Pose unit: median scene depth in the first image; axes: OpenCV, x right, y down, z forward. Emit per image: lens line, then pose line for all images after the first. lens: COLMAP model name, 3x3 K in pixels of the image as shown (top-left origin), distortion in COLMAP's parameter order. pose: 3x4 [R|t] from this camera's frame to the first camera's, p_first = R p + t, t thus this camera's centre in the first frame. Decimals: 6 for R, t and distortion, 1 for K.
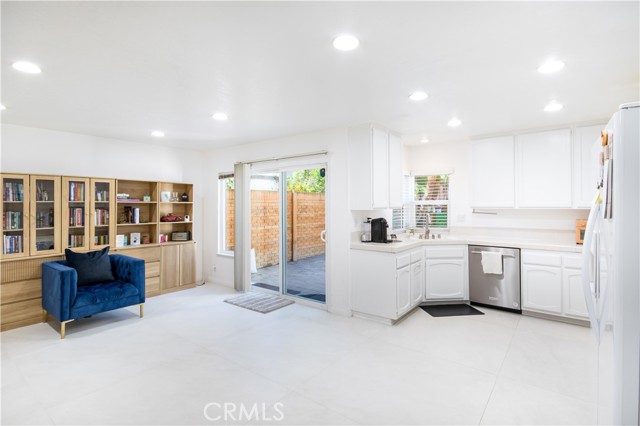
lens RADIAL K [[306.4, 0, 327.3], [0, 306.4, 202.6], [0, 0, 1]] dist [0.012592, 0.001179]
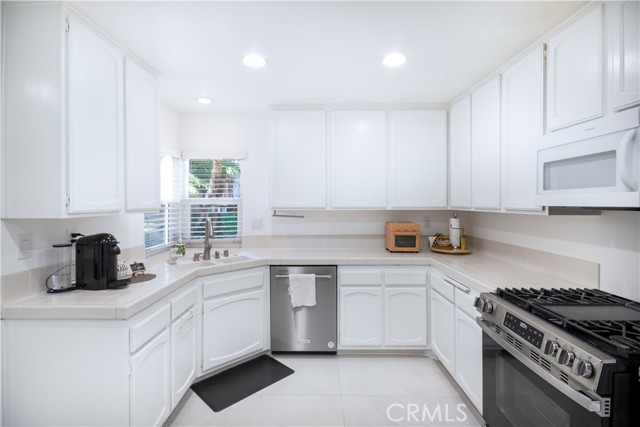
lens RADIAL K [[306.4, 0, 319.6], [0, 306.4, 204.6], [0, 0, 1]] dist [0.012592, 0.001179]
pose [[0.795571, 0.000325, 0.605860, 0.147780], [-0.007000, 0.999938, 0.008656, 0.000469], [-0.605819, -0.011127, 0.795524, 0.420974]]
